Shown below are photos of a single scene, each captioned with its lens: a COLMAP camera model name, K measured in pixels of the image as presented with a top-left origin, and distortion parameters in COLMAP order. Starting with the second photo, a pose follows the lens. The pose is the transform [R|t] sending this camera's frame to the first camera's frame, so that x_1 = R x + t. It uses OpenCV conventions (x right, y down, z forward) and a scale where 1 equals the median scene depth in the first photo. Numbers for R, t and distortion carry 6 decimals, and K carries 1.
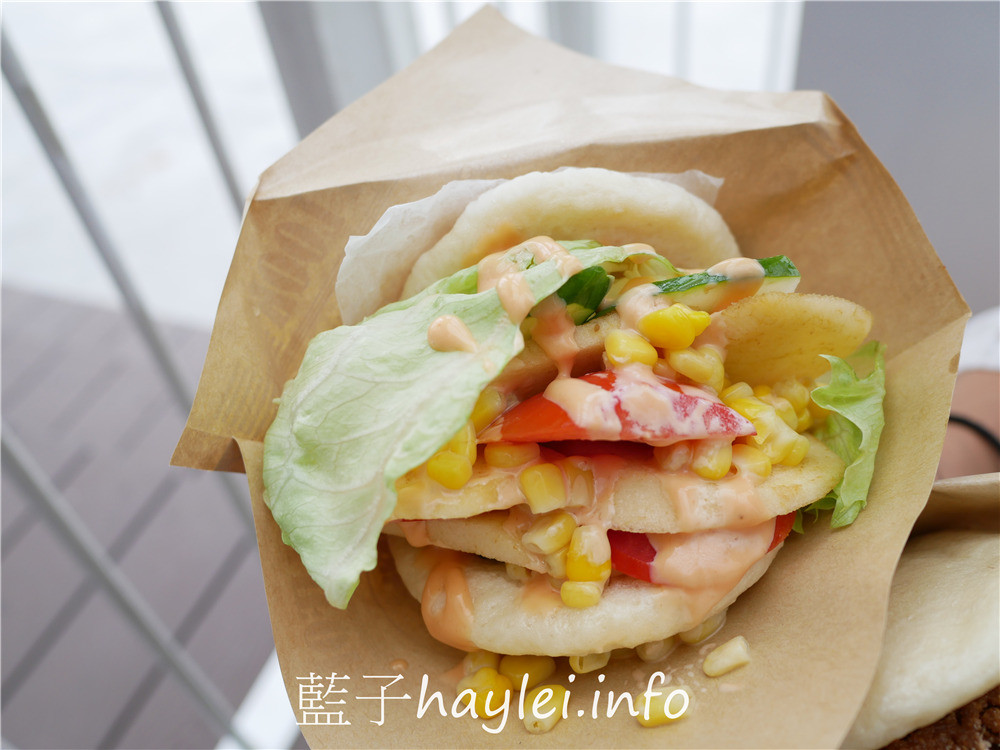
lens RADIAL K [[865.1, 0, 500.0], [0, 865.1, 375.0], [0, 0, 1]] dist [-0.045368, 0.010127]
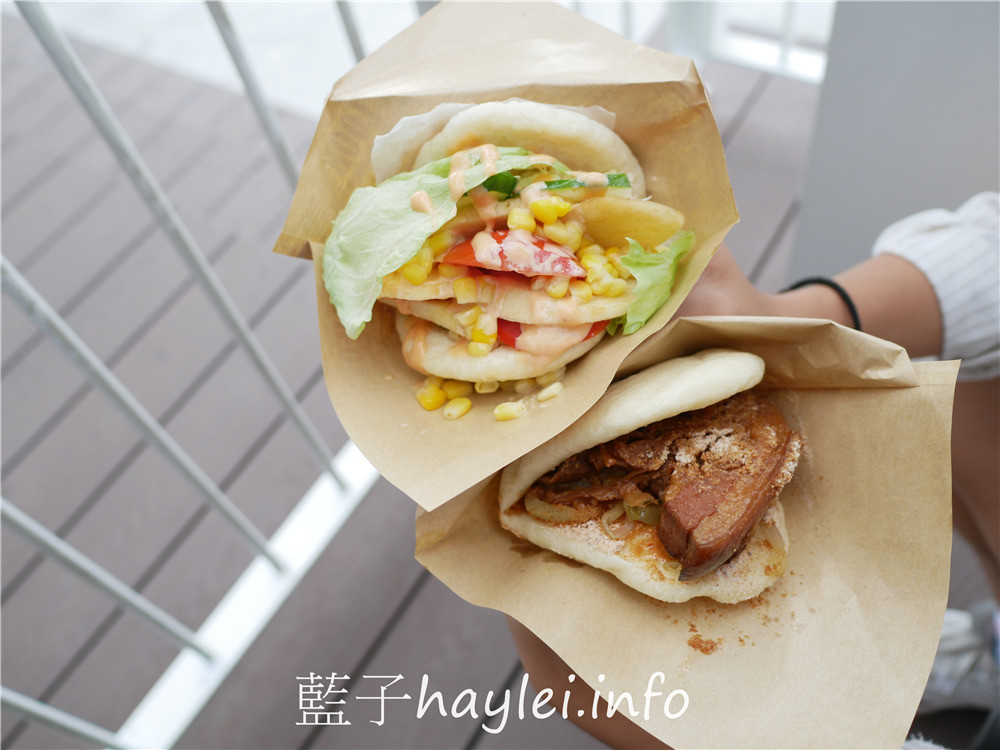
lens RADIAL K [[865.1, 0, 500.0], [0, 865.1, 375.0], [0, 0, 1]] dist [-0.045368, 0.010127]
pose [[0.984758, 0.136492, -0.107800, 0.336569], [-0.106016, 0.962400, 0.250092, -0.161134], [0.137883, -0.234852, 0.962202, -0.786610]]
